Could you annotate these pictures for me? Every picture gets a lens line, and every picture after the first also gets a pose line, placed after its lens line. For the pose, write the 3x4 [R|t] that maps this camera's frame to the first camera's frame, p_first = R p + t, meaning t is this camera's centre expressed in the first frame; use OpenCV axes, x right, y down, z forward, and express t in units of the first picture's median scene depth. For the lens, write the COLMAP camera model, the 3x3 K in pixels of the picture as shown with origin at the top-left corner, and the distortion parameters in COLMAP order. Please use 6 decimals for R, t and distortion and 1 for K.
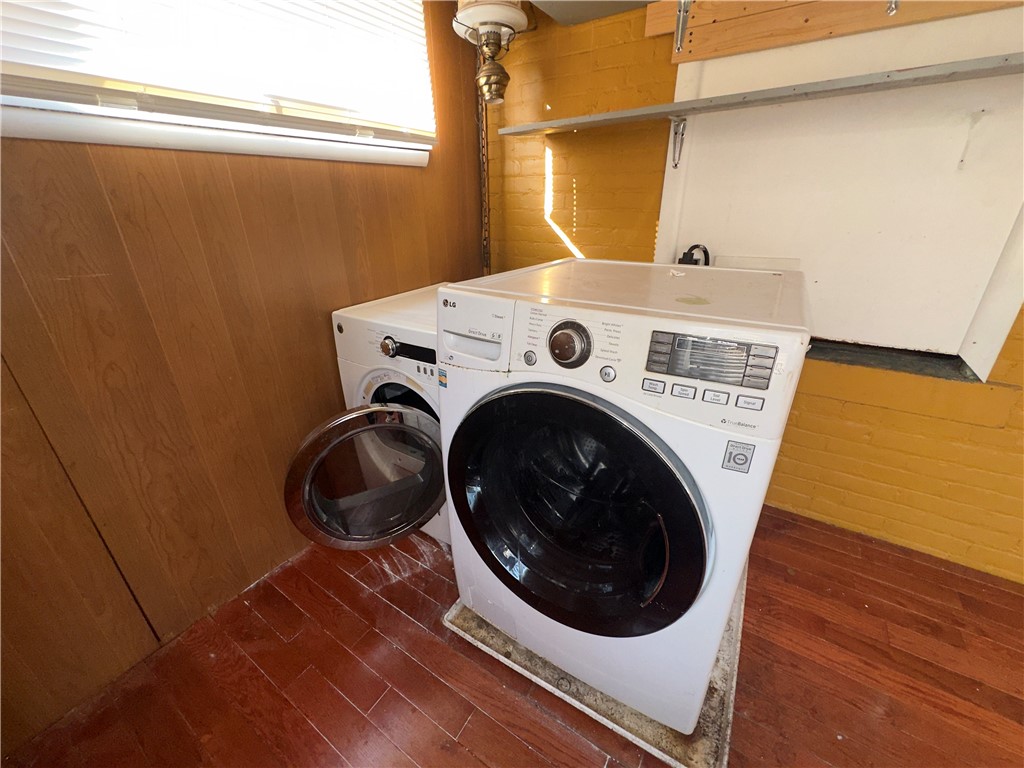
lens RADIAL K [[408.2, 0, 513.3], [0, 408.2, 384.0], [0, 0, 1]] dist [0.000861, 0.000437]
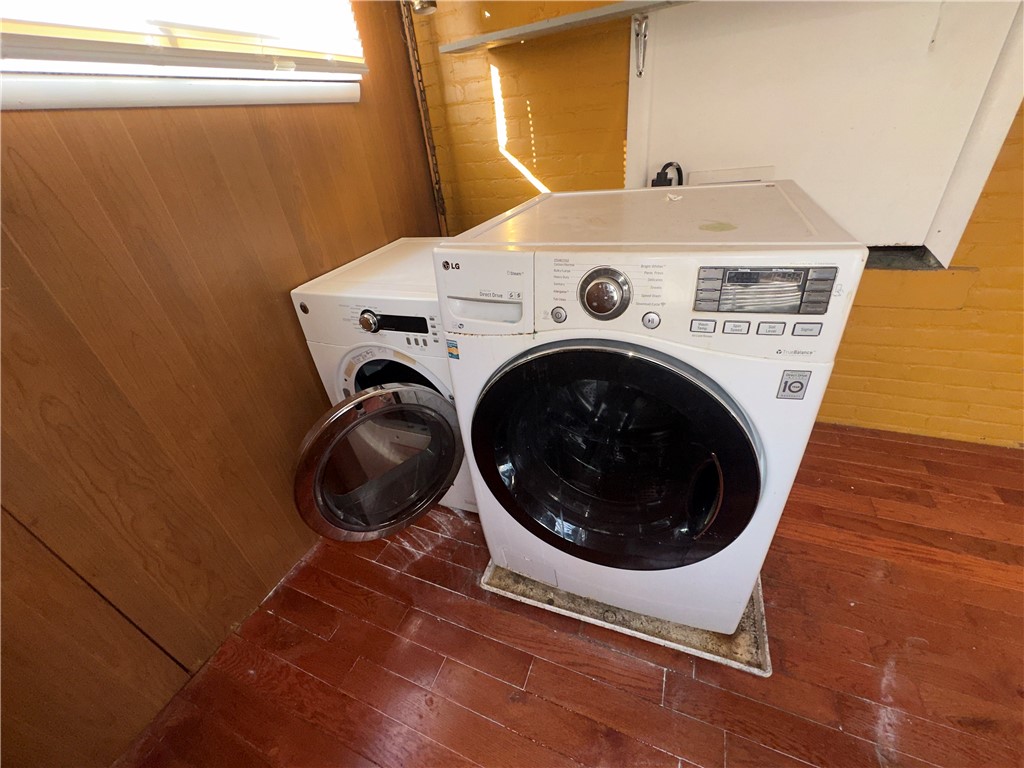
lens RADIAL K [[408.2, 0, 512.3], [0, 408.2, 384.0], [0, 0, 1]] dist [0.000861, 0.000437]
pose [[0.979775, -0.170792, 0.104259, -0.115933], [0.155126, 0.977433, 0.143389, -0.037732], [-0.126396, -0.124316, 0.984159, 0.059131]]
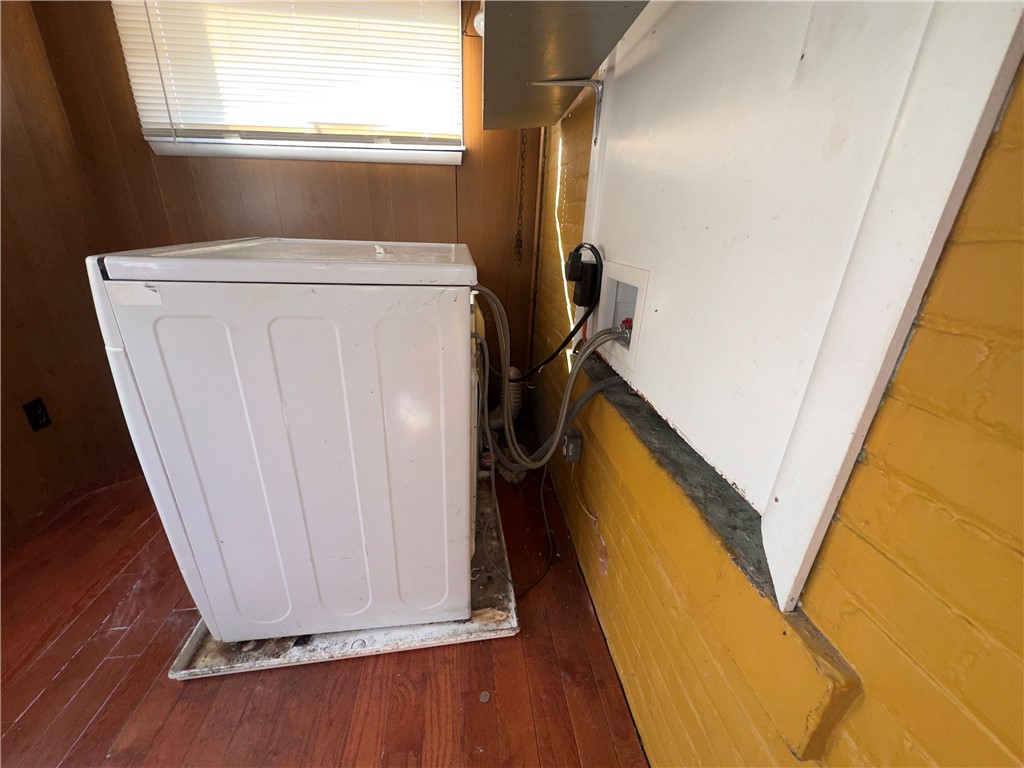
lens RADIAL K [[408.2, 0, 513.4], [0, 408.2, 383.2], [0, 0, 1]] dist [0.000861, 0.000437]
pose [[0.638697, 0.314001, -0.702474, 1.188240], [-0.342884, 0.933436, 0.105486, -0.159106], [0.688838, 0.173494, 0.703849, 0.505416]]
